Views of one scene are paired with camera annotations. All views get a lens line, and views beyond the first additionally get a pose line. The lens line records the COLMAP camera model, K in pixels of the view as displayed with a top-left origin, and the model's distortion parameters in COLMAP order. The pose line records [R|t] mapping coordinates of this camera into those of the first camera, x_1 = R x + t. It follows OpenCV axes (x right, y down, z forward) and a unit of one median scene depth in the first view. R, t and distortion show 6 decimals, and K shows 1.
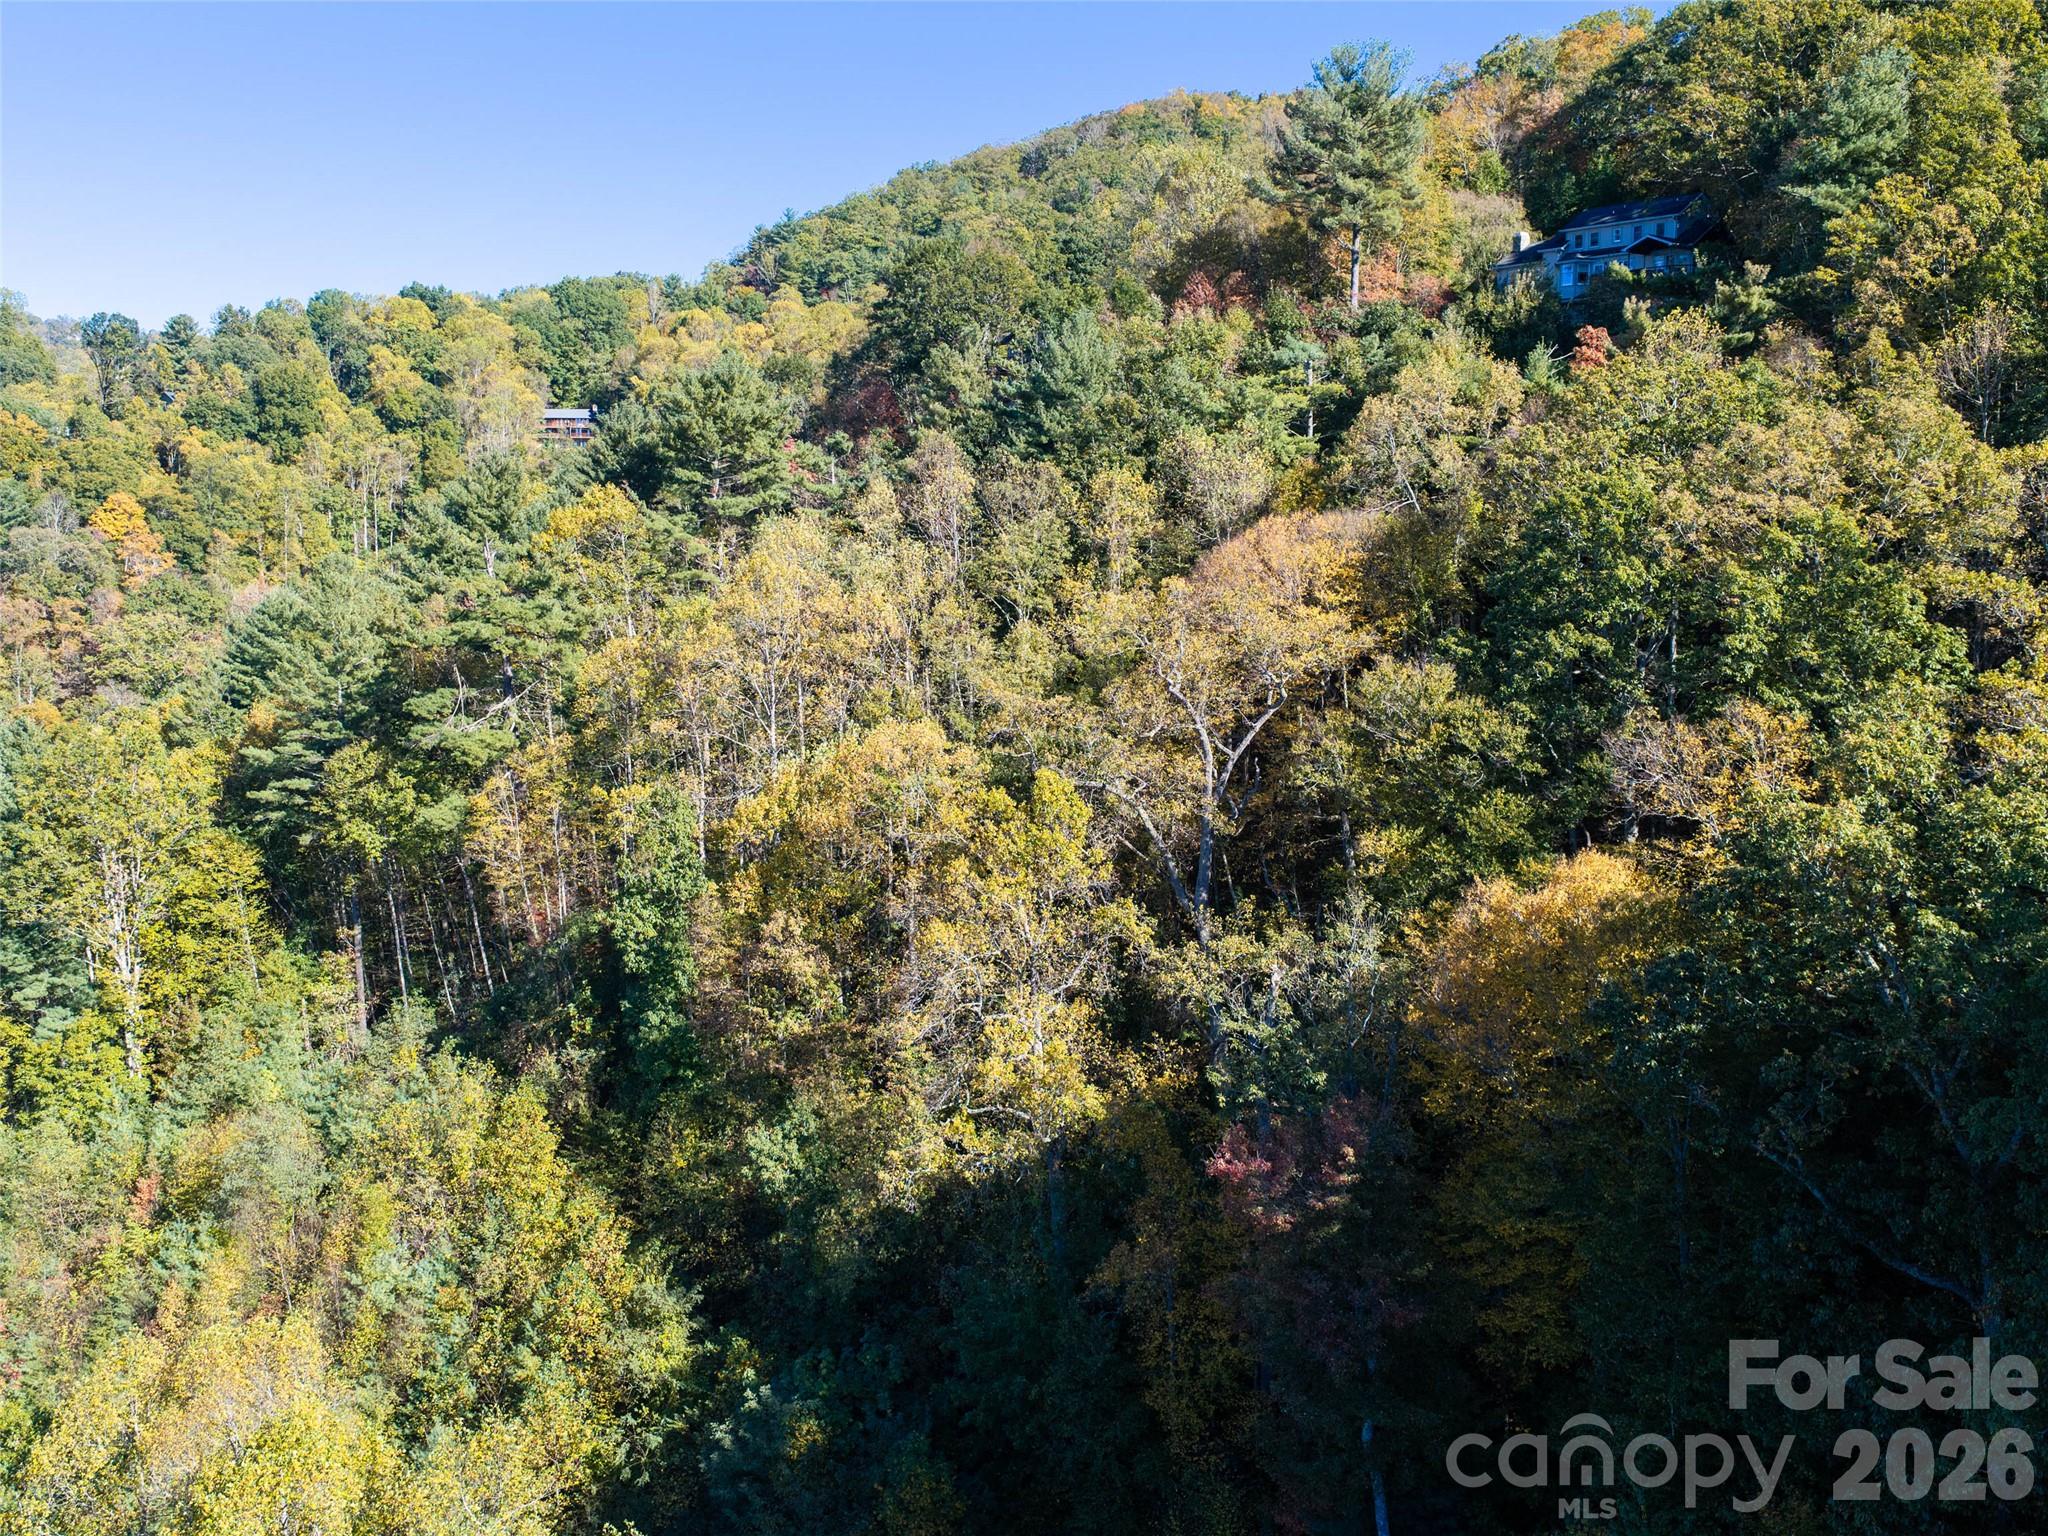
lens RADIAL K [[1903.4, 0, 1028.1], [0, 1903.4, 763.5], [0, 0, 1]] dist [0.013155, 0.000000]
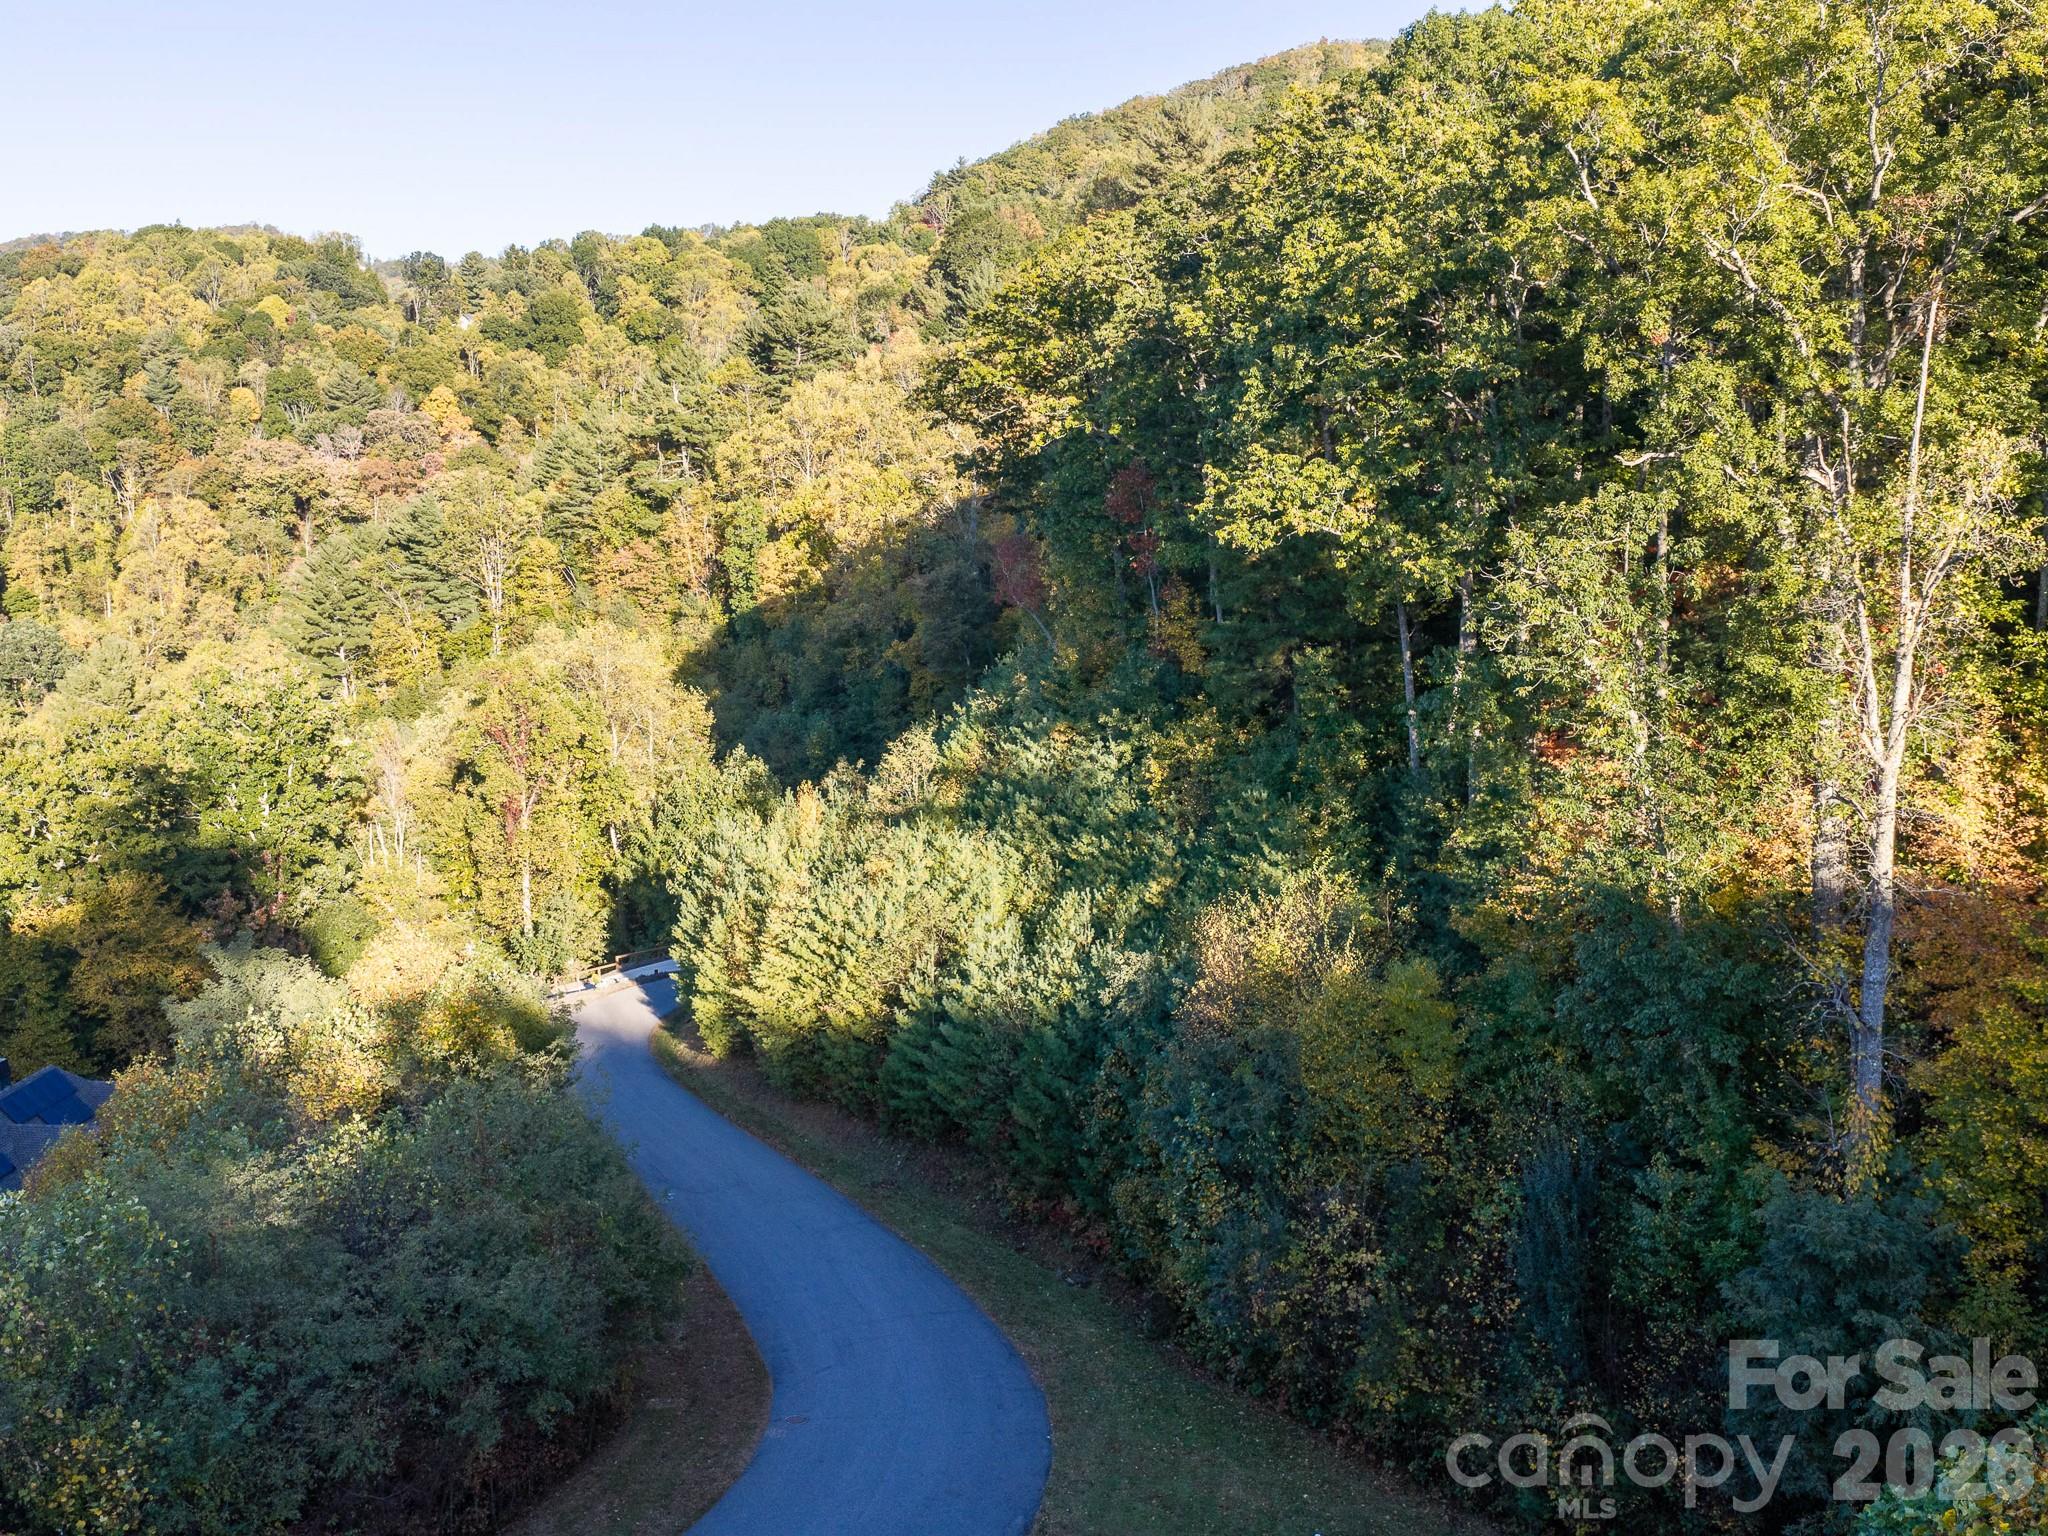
lens RADIAL K [[1903.4, 0, 1021.7], [0, 1903.4, 772.0], [0, 0, 1]] dist [0.013155, 0.000000]
pose [[0.992512, 0.026153, -0.119316, 0.084321], [-0.021115, 0.998839, 0.043299, 0.052088], [0.120310, -0.040456, 0.991912, -0.248570]]
